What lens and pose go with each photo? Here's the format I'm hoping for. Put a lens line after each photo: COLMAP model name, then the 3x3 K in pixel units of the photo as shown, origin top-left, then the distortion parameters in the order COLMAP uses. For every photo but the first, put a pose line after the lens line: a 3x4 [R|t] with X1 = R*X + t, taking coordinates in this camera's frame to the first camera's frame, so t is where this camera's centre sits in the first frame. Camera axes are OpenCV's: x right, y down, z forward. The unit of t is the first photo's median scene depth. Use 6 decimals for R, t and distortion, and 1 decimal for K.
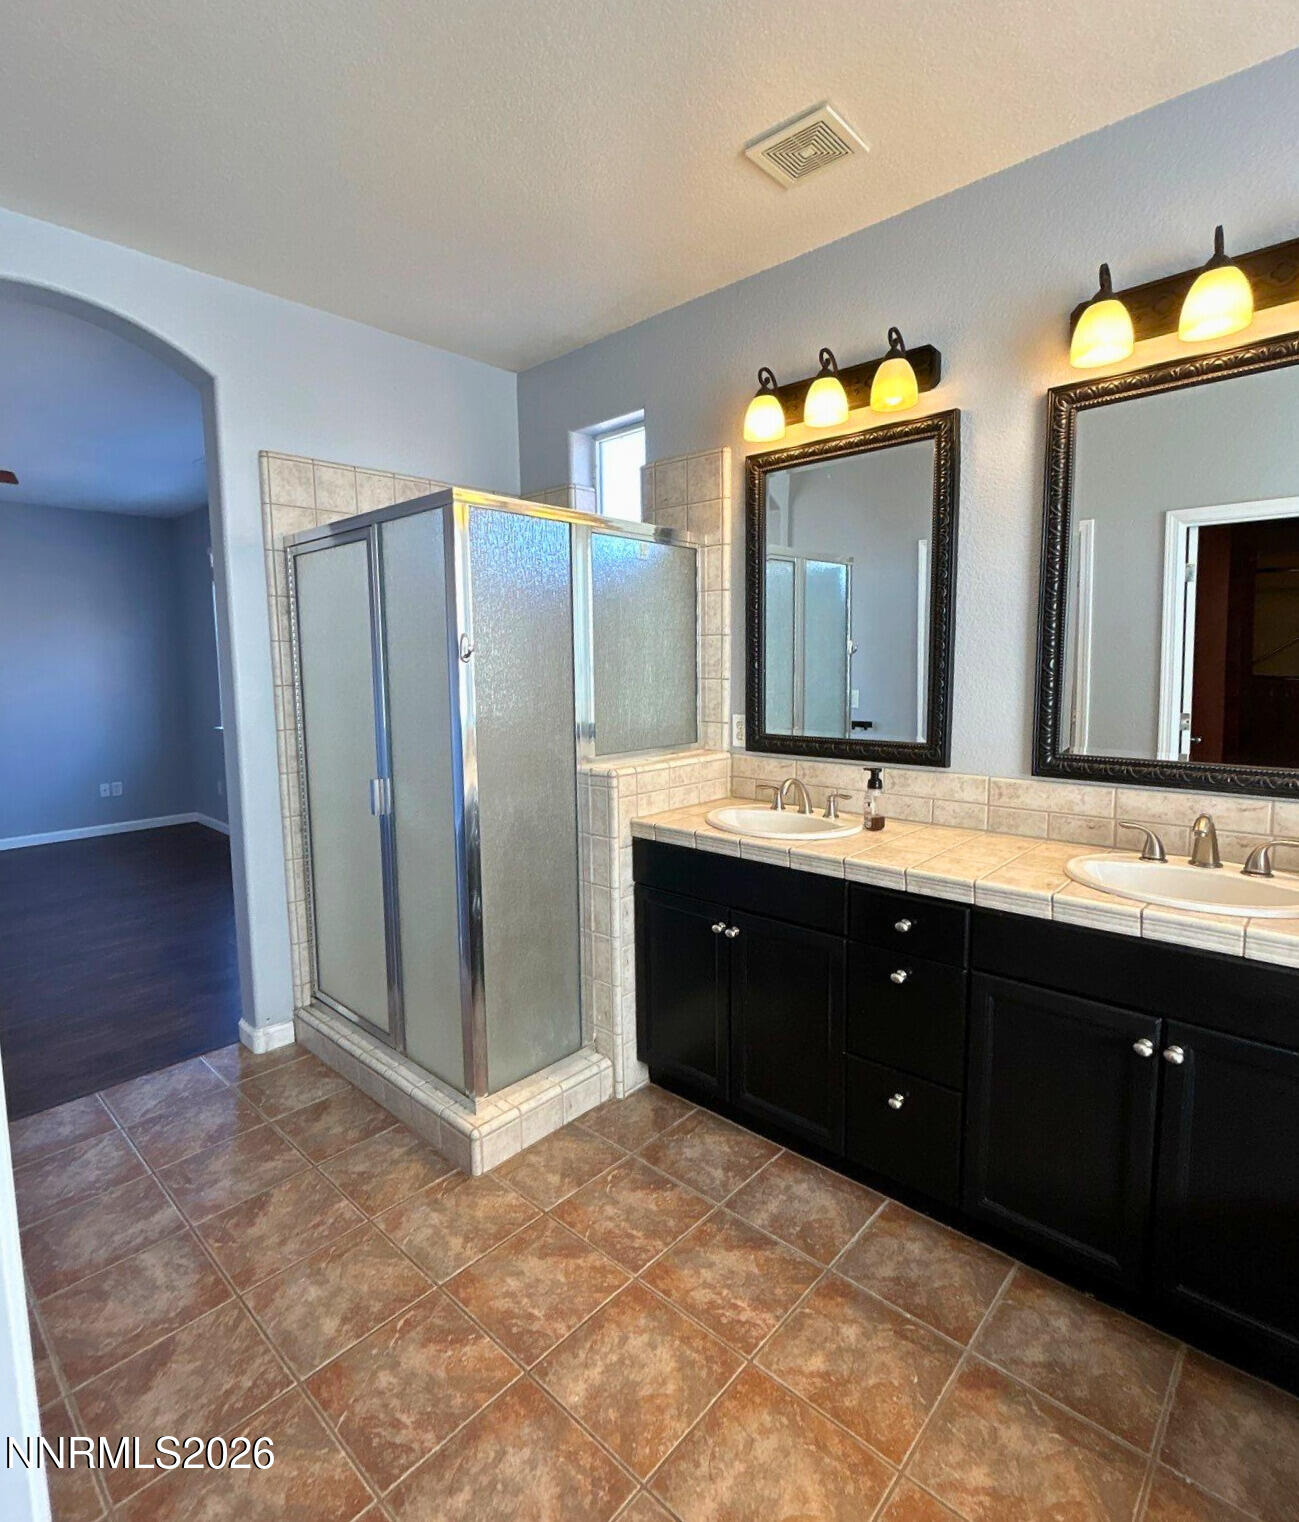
lens RADIAL K [[789.6, 0, 649.5], [0, 789.6, 761.0], [0, 0, 1]] dist [-0.004730, -0.000566]
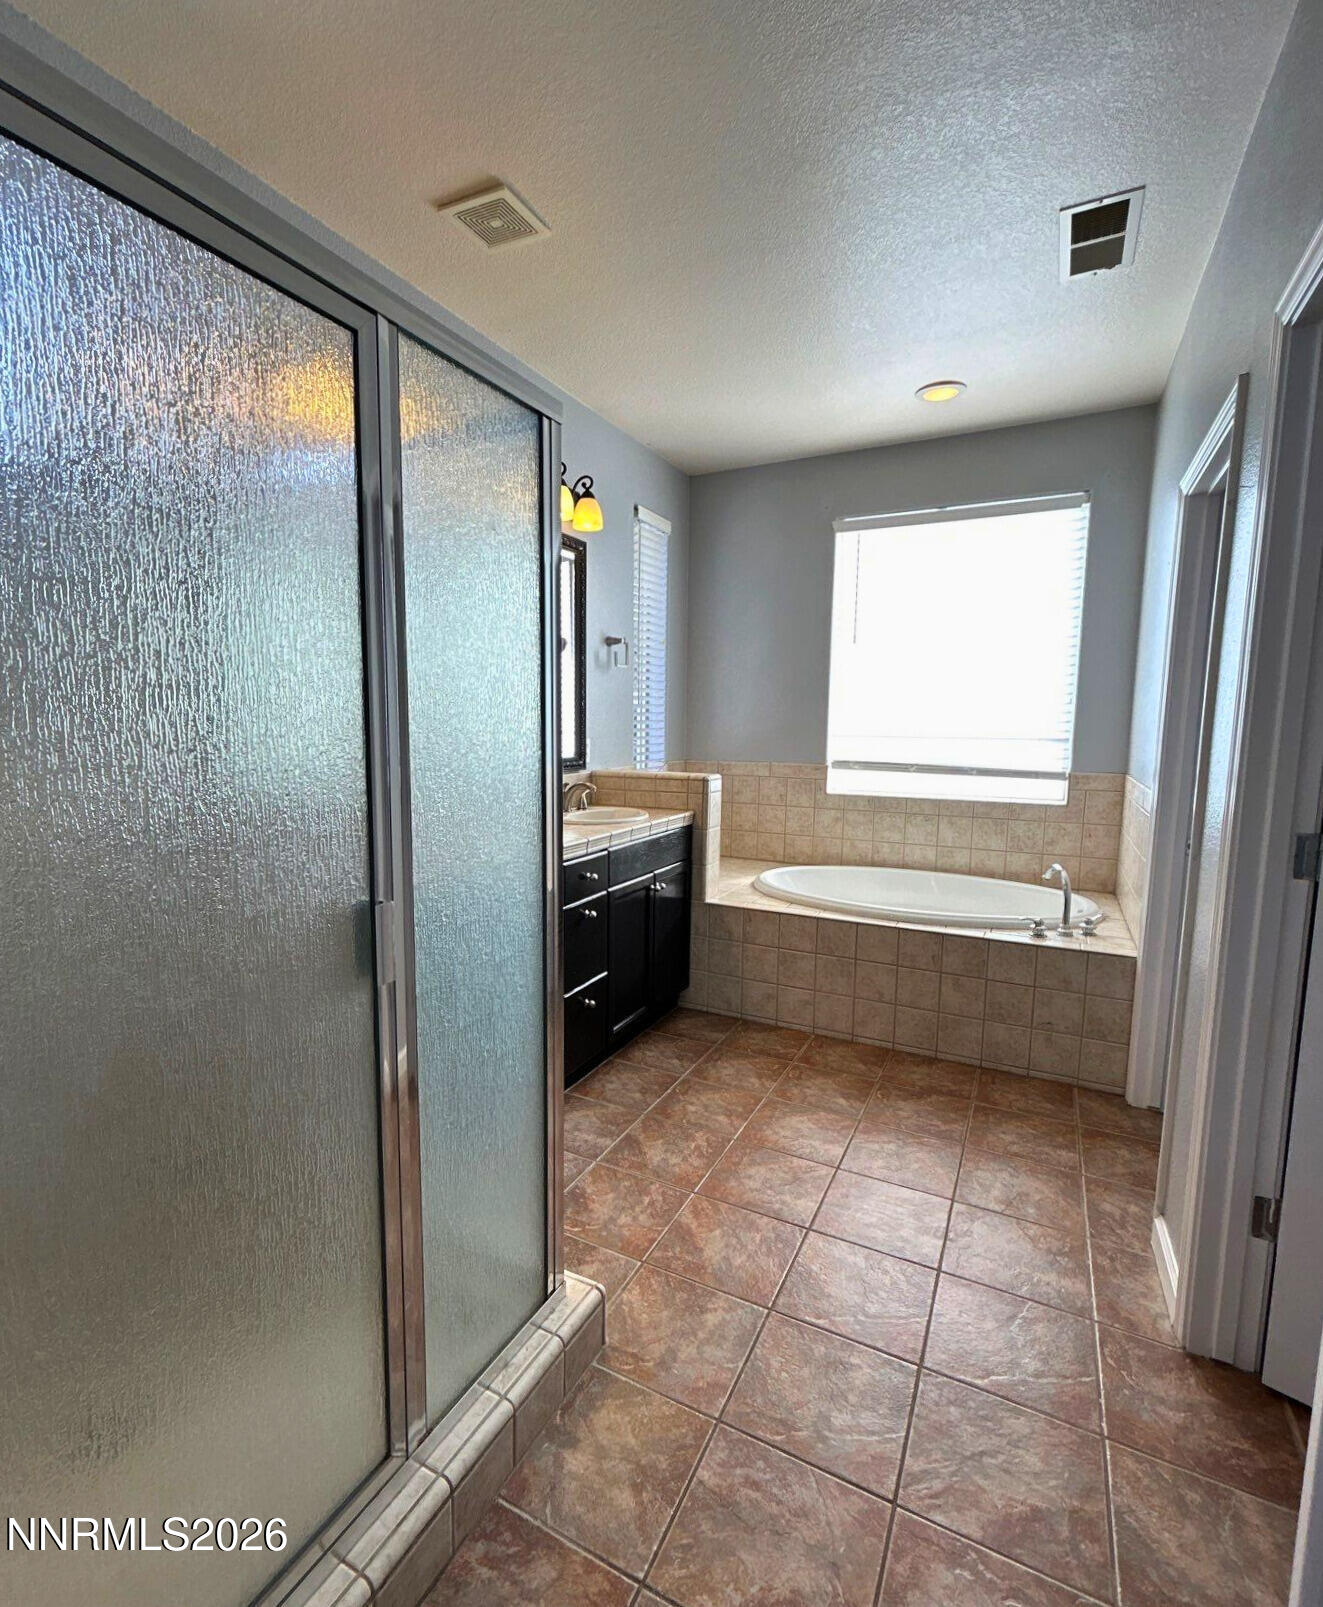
lens RADIAL K [[732.3, 0, 661.5], [0, 732.3, 803.5], [0, 0, 1]] dist [0.001266, 0.000373]
pose [[-0.262508, -0.100736, 0.959657, -0.794498], [0.113848, 0.984356, 0.134471, -0.072388], [-0.958190, 0.144555, -0.246933, 0.958786]]
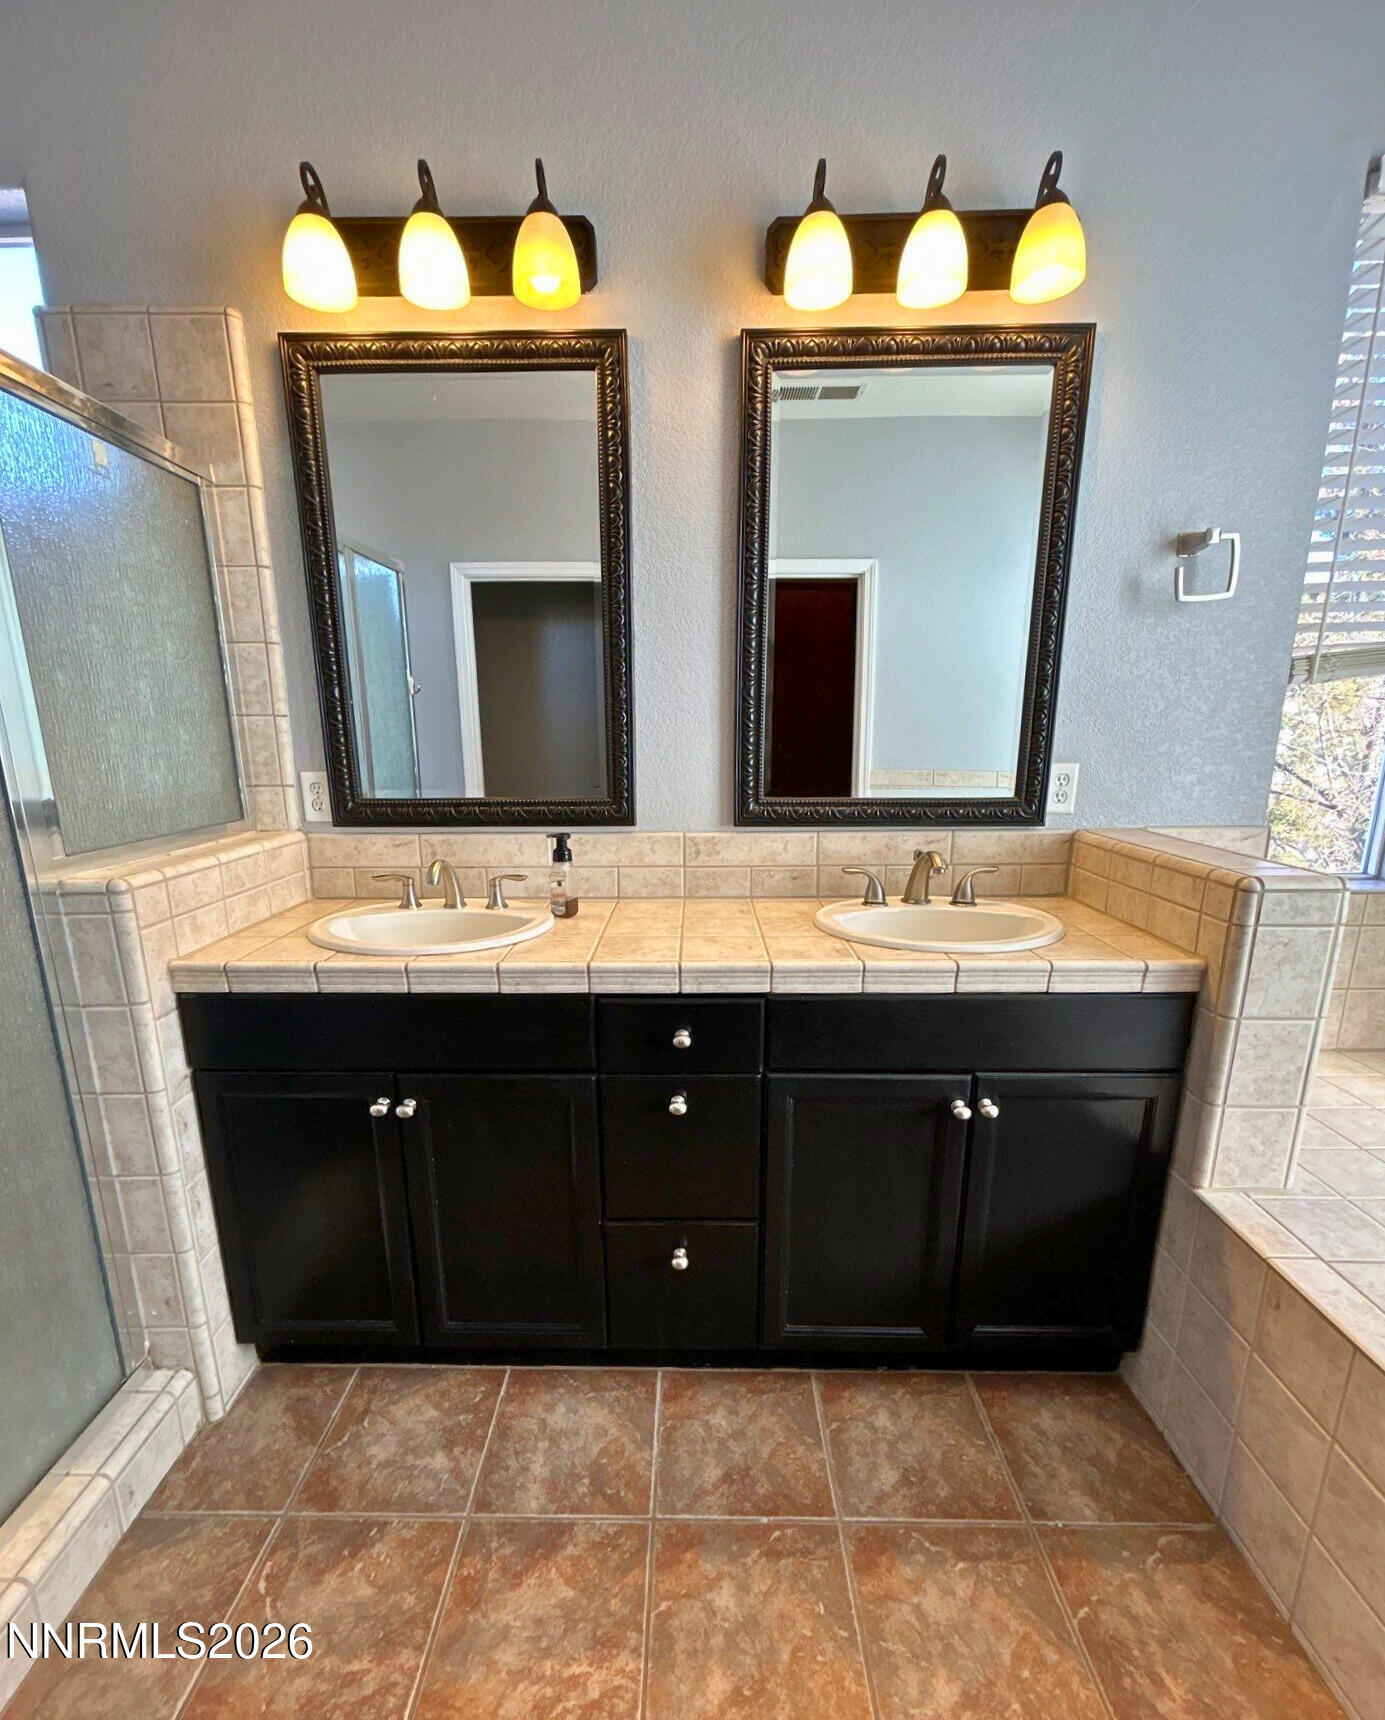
lens RADIAL K [[775.1, 0, 695.3], [0, 775.1, 916.3], [0, 0, 1]] dist [-0.006230, 0.003962]
pose [[0.745209, -0.150846, 0.649545, -0.099109], [0.081524, 0.987380, 0.135771, -0.002516], [-0.661829, -0.048224, 0.748102, 0.362986]]
